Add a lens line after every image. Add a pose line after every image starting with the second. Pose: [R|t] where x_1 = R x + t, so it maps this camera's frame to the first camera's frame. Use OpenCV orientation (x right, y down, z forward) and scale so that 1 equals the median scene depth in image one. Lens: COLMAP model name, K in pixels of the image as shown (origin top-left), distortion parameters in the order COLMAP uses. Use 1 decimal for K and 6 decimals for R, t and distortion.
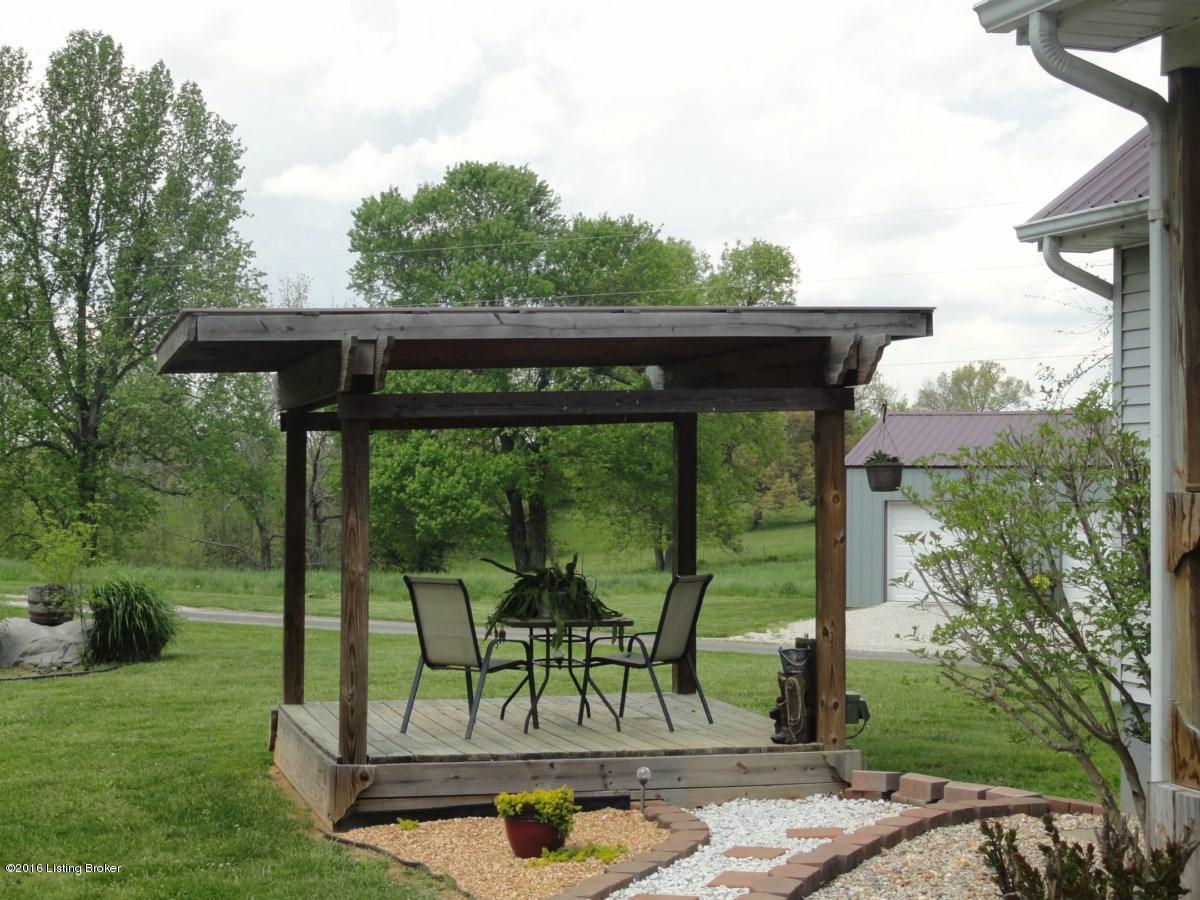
lens RADIAL K [[2010.2, 0, 600.0], [0, 2010.2, 450.0], [0, 0, 1]] dist [-0.003022, 0.084974]
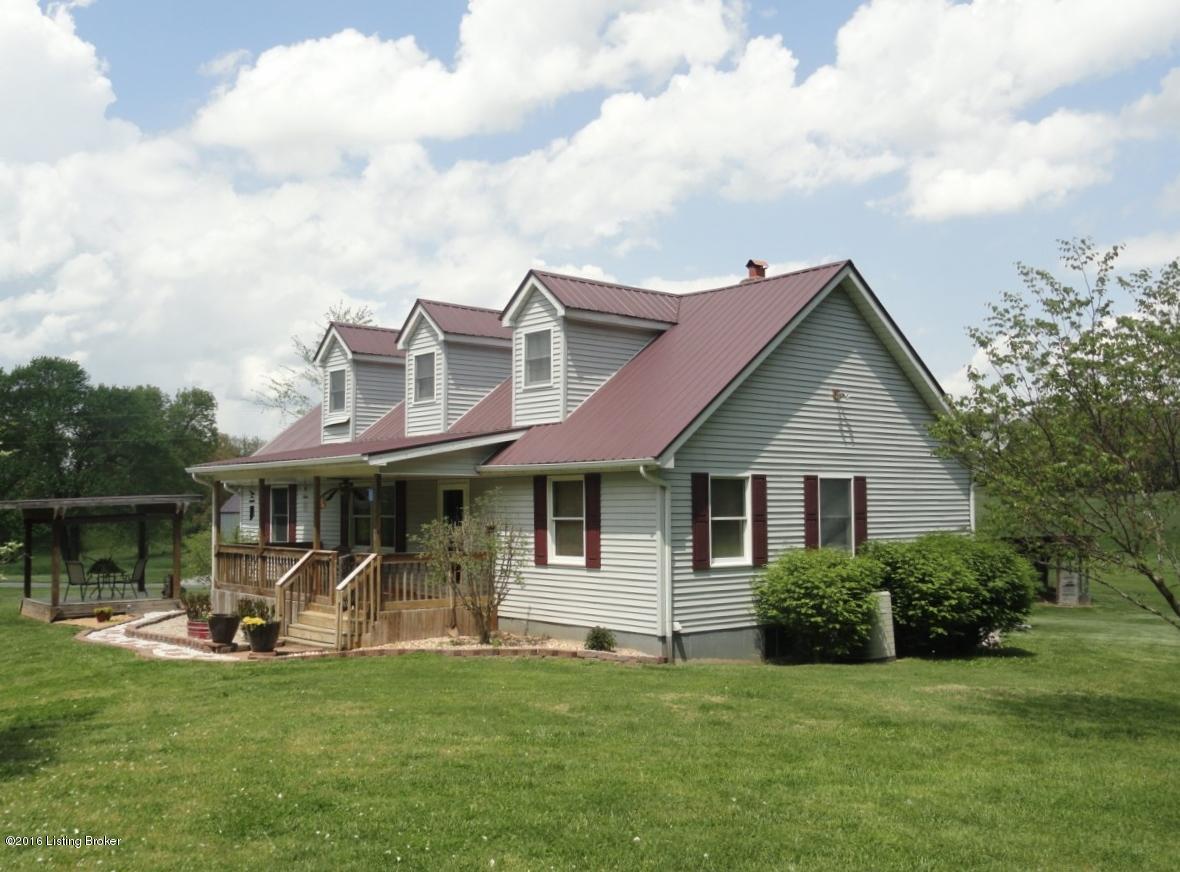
lens RADIAL K [[1139.2, 0, 590.0], [0, 1139.2, 436.0], [0, 0, 1]] dist [-0.021103, -0.014588]
pose [[0.919645, 0.011891, 0.392570, -0.004591], [0.003639, 0.999241, -0.038793, -0.017105], [-0.392733, 0.037105, 0.918904, -0.266082]]
